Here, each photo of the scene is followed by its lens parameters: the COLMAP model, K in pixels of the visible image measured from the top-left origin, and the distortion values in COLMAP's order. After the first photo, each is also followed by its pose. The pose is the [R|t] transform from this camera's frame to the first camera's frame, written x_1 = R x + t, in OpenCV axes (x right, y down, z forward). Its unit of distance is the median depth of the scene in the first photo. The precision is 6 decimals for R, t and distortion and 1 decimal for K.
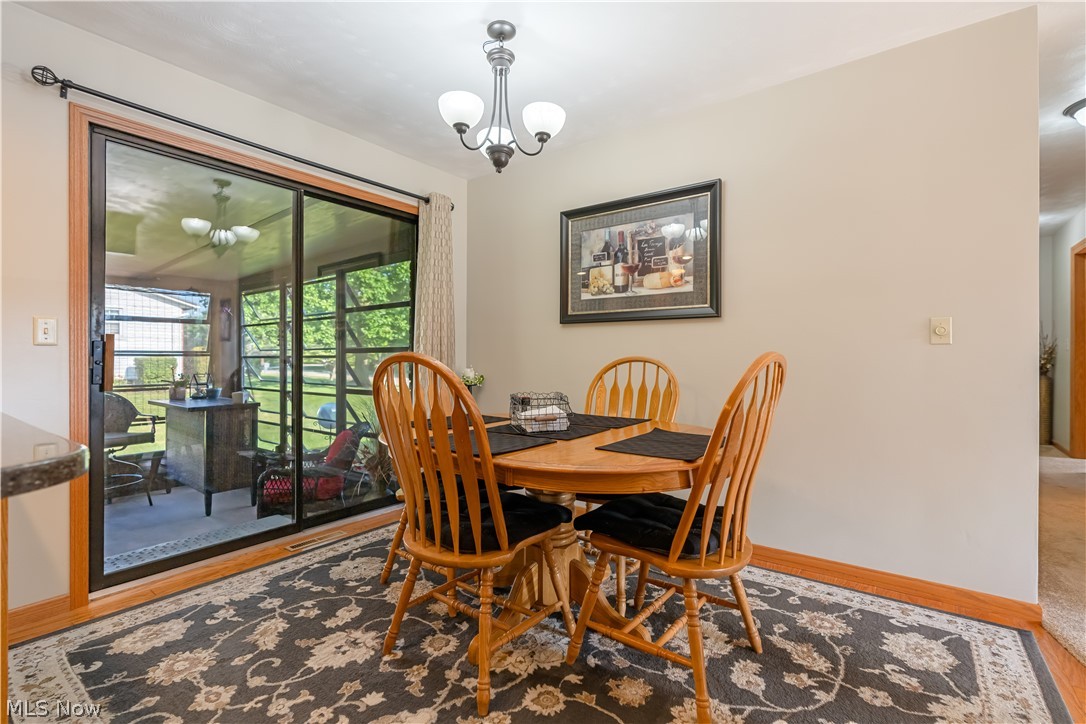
lens RADIAL K [[491.3, 0, 539.0], [0, 491.3, 357.7], [0, 0, 1]] dist [-0.004049, 0.000126]
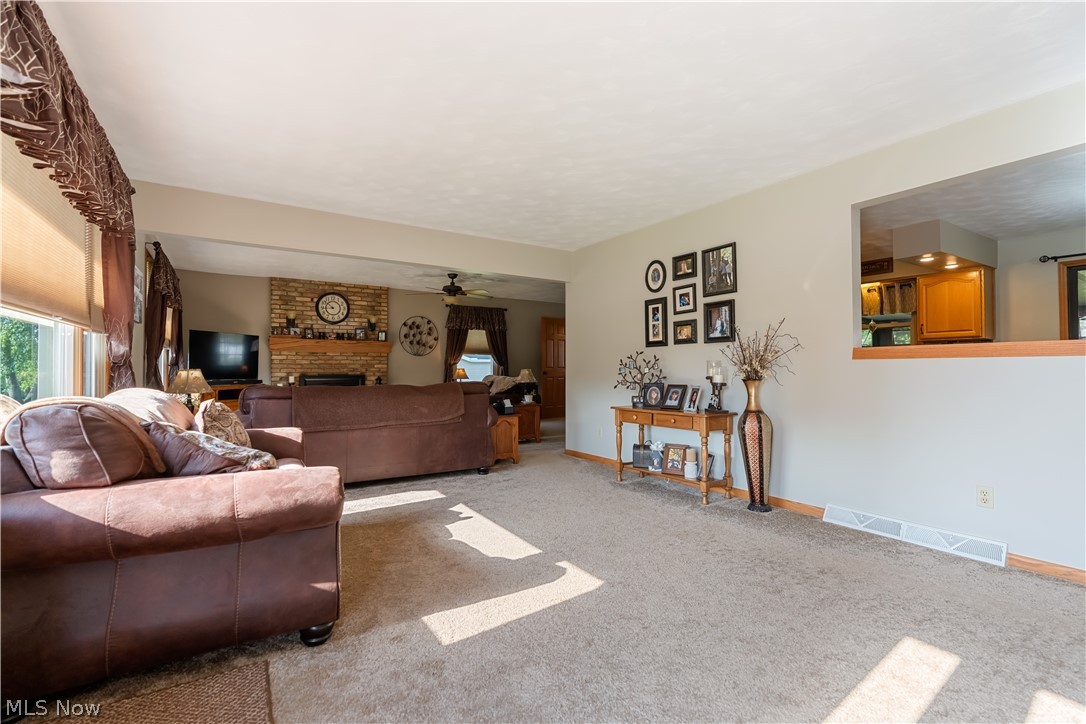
lens RADIAL K [[491.3, 0, 542.0], [0, 491.3, 361.6], [0, 0, 1]] dist [-0.004049, 0.000126]
pose [[-0.340641, -0.005476, -0.940178, 2.393243], [0.002024, 0.999976, -0.006557, -0.008653], [0.940191, -0.004136, -0.340622, -0.655906]]
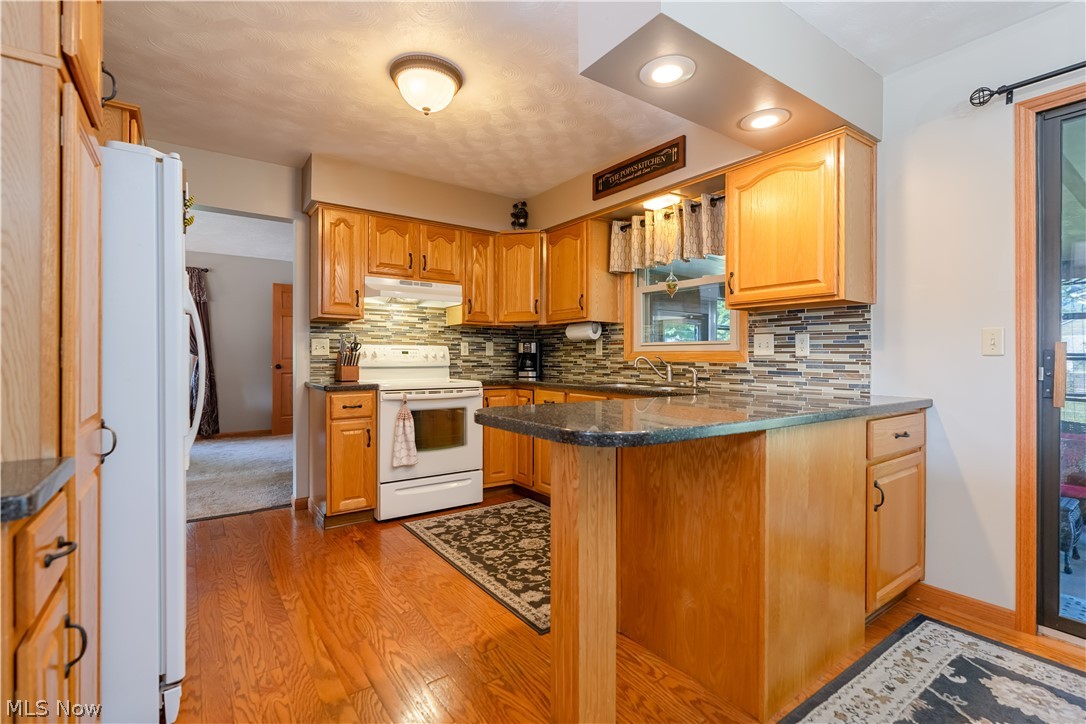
lens RADIAL K [[491.3, 0, 546.1], [0, 491.3, 354.4], [0, 0, 1]] dist [-0.004049, 0.000126]
pose [[-0.299189, -0.002190, -0.954191, 0.255329], [-0.006082, 0.999981, -0.000388, -0.021751], [0.954175, 0.005688, -0.299196, 0.427918]]
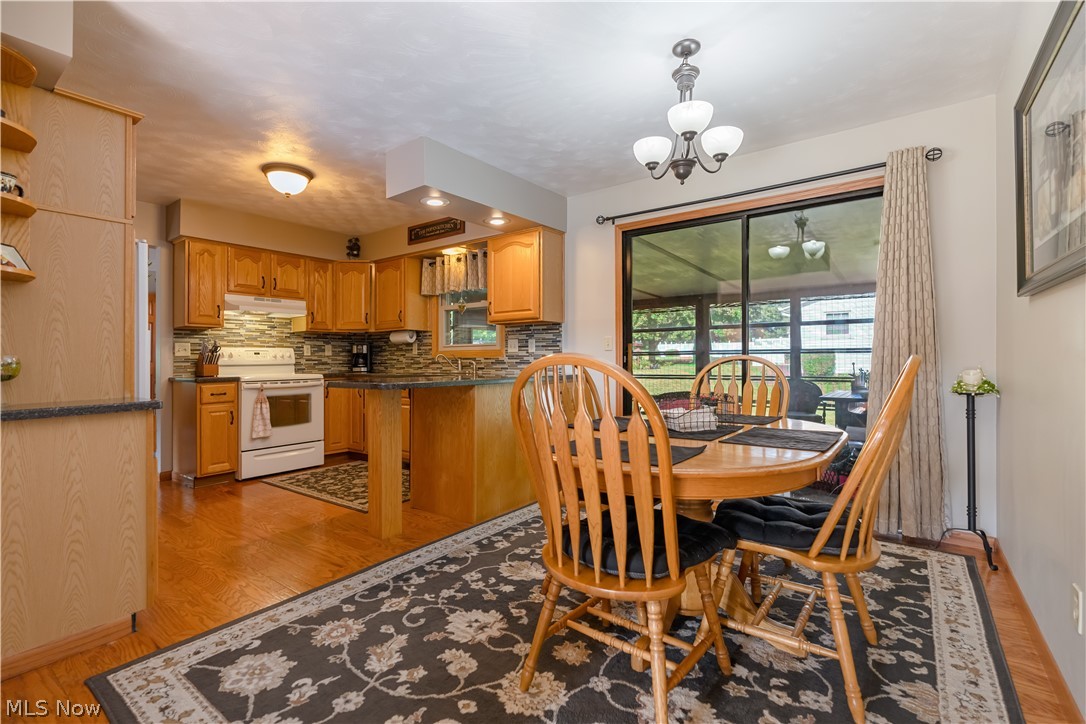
lens RADIAL K [[491.3, 0, 538.2], [0, 491.3, 342.3], [0, 0, 1]] dist [-0.004049, 0.000126]
pose [[-0.002634, -0.029130, -0.999572, 1.038042], [0.005719, 0.999559, -0.029145, -0.002444], [0.999980, -0.005794, -0.002467, 0.735043]]
